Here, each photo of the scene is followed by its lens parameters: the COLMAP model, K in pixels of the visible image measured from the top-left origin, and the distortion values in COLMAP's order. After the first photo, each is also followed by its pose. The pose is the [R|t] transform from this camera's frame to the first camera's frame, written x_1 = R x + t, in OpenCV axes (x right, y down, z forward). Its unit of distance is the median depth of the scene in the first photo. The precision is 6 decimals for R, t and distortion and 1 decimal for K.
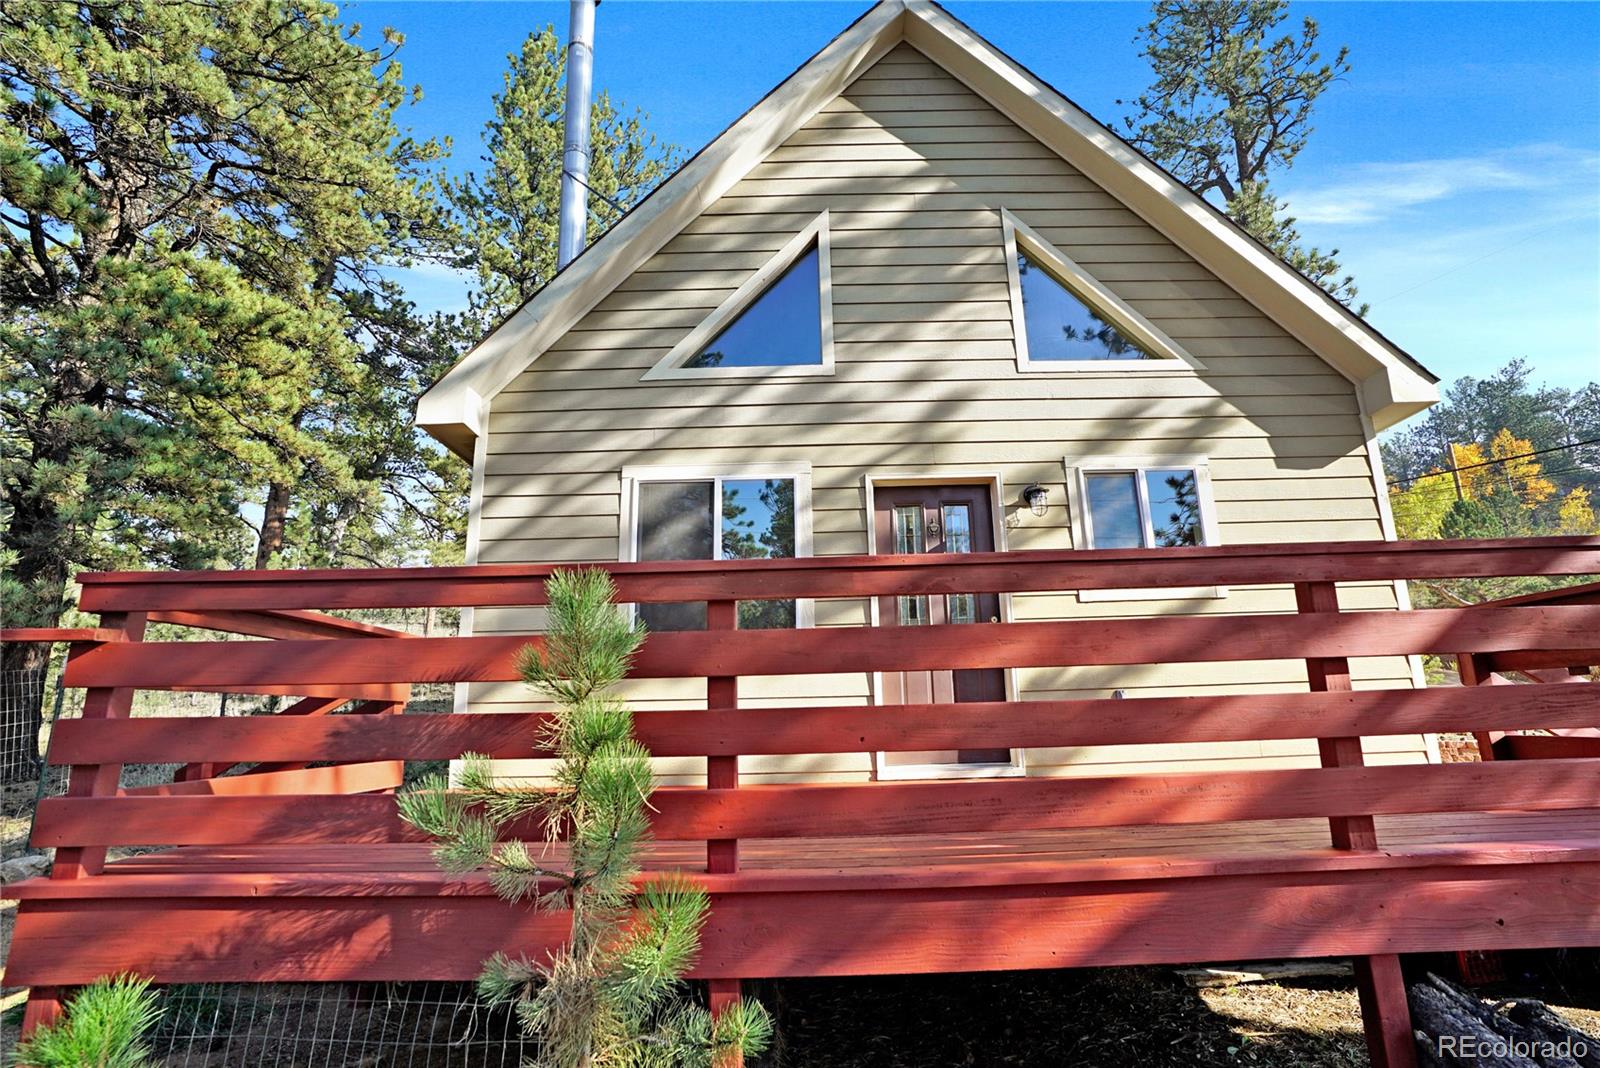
lens RADIAL K [[783.7, 0, 807.2], [0, 783.7, 532.4], [0, 0, 1]] dist [-0.064583, 0.031063]
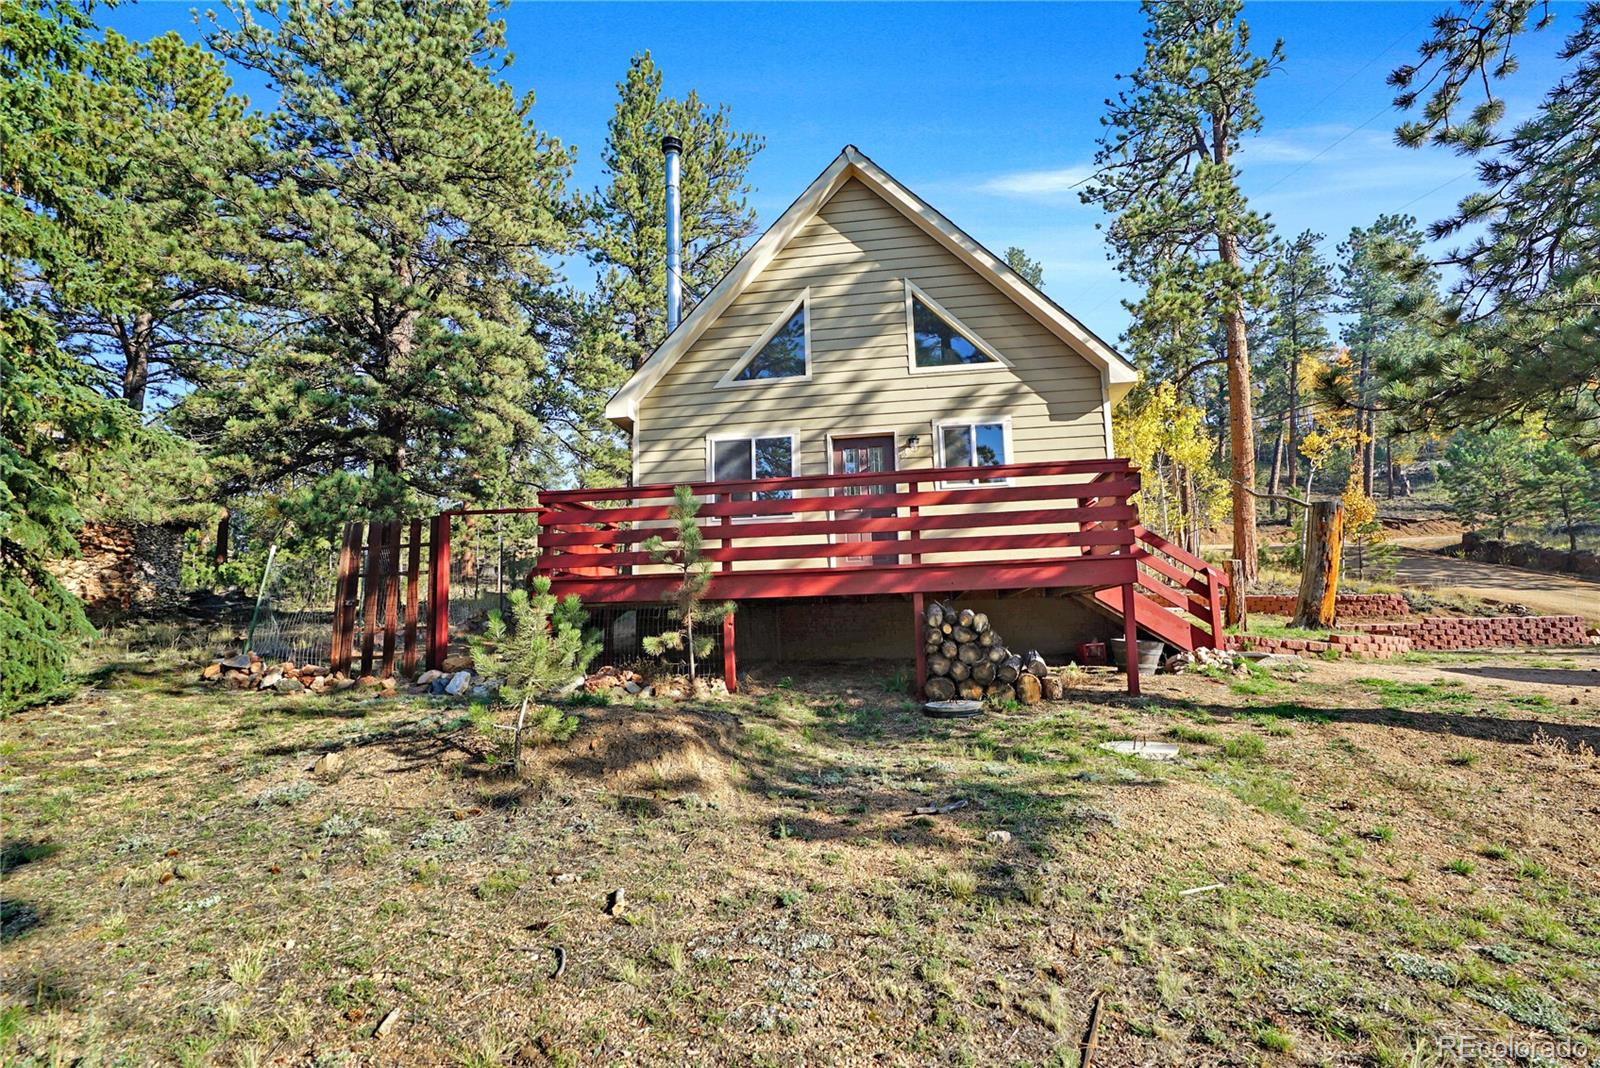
lens RADIAL K [[749.1, 0, 802.2], [0, 749.1, 530.1], [0, 0, 1]] dist [-0.066656, 0.028345]
pose [[0.988998, -0.020440, -0.146508, 0.271594], [0.036322, 0.993642, 0.106565, -0.033442], [0.143398, -0.110714, 0.983453, -0.837095]]
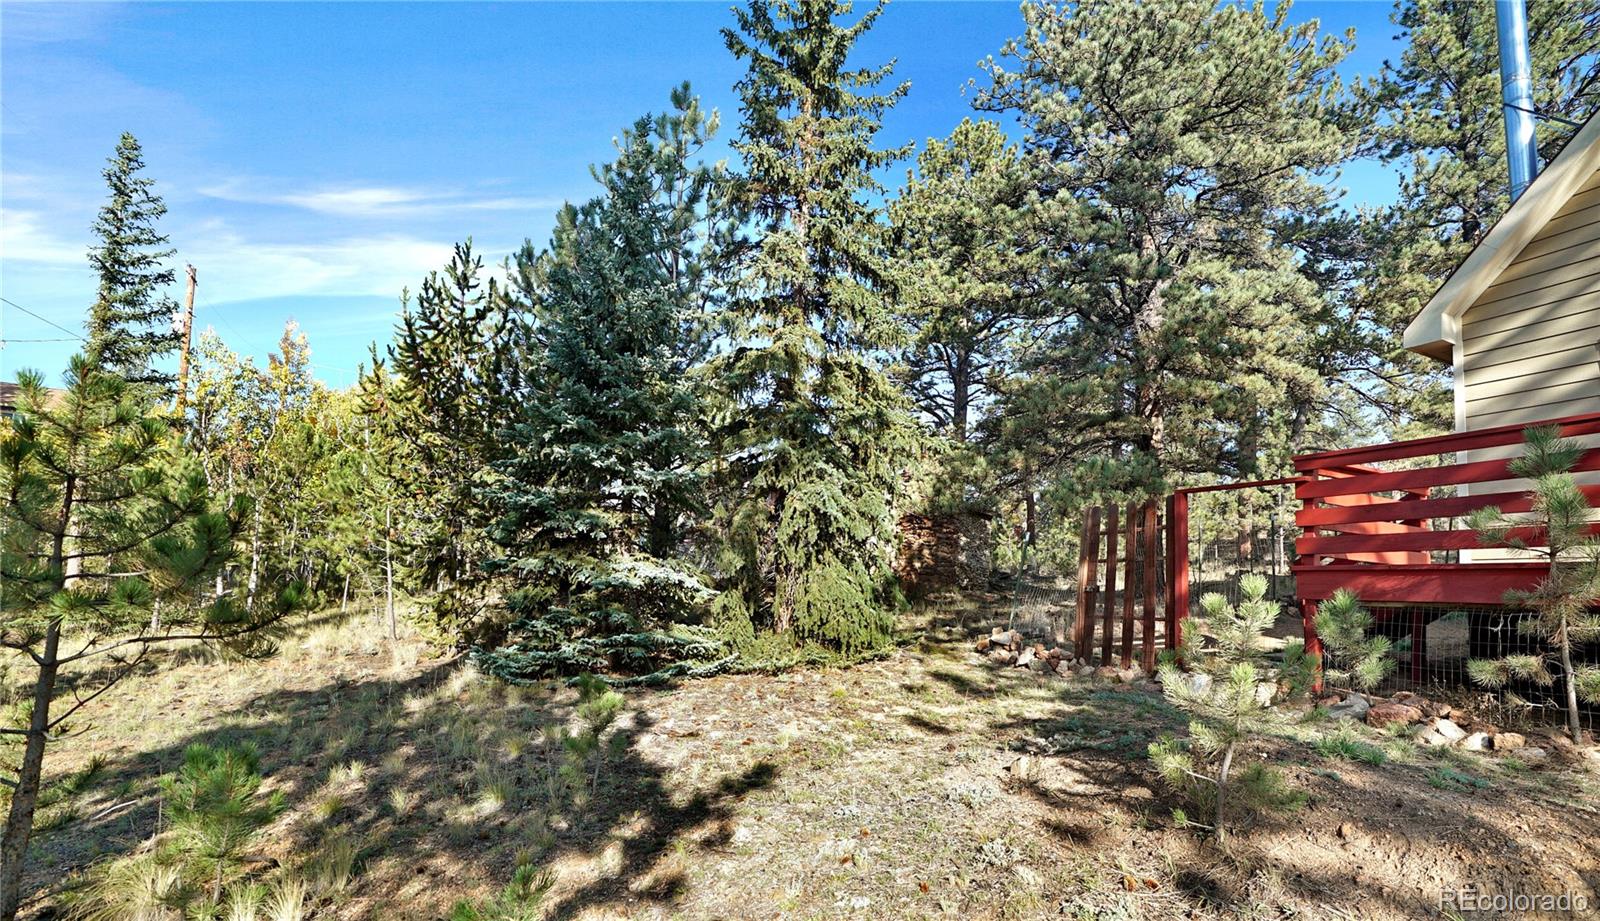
lens RADIAL K [[745.2, 0, 801.3], [0, 745.2, 528.8], [0, 0, 1]] dist [-0.067585, 0.026676]
pose [[0.422541, -0.038818, -0.905512, 0.240987], [0.155966, 0.987293, 0.030455, -0.016861], [0.892824, -0.154098, 0.423226, -0.662058]]
